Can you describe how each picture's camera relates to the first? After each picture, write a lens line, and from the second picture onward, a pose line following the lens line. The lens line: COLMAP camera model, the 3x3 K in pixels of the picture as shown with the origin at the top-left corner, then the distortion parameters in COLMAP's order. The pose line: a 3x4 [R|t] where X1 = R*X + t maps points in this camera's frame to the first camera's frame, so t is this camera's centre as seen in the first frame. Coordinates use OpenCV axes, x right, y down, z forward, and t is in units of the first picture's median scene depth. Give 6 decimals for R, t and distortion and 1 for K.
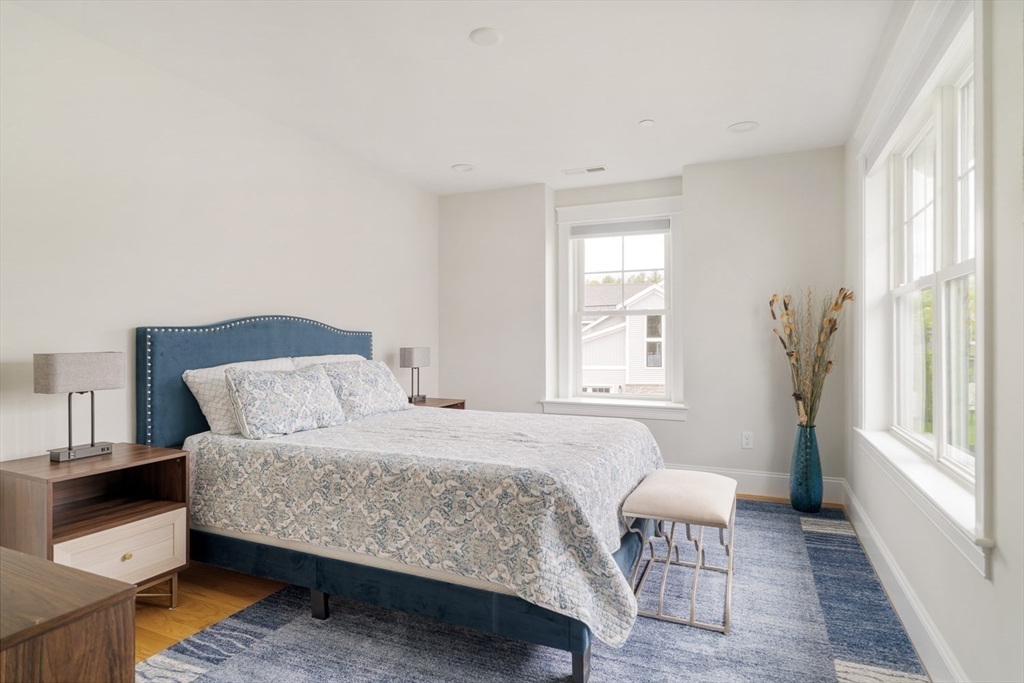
lens RADIAL K [[563.1, 0, 511.3], [0, 563.1, 343.8], [0, 0, 1]] dist [0.000991, 0.000168]
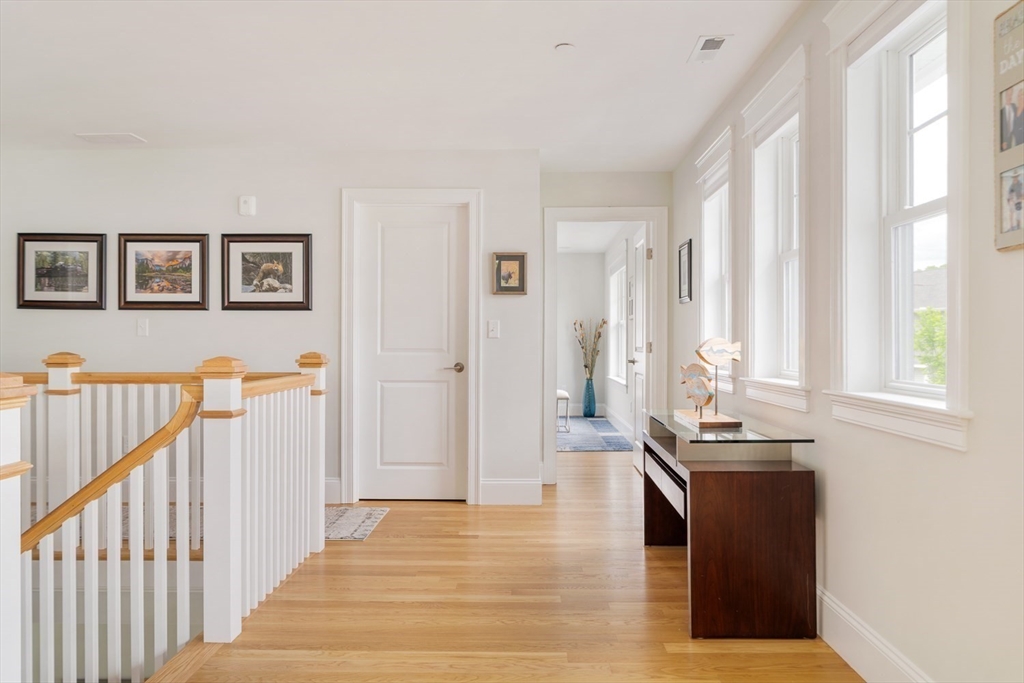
lens RADIAL K [[695.3, 0, 506.2], [0, 695.3, 346.5], [0, 0, 1]] dist [-0.035035, -0.001688]
pose [[0.928944, -0.003622, 0.370203, -0.810087], [0.001387, 0.999979, 0.006304, -0.003072], [-0.370218, -0.005343, 0.928929, -1.452643]]
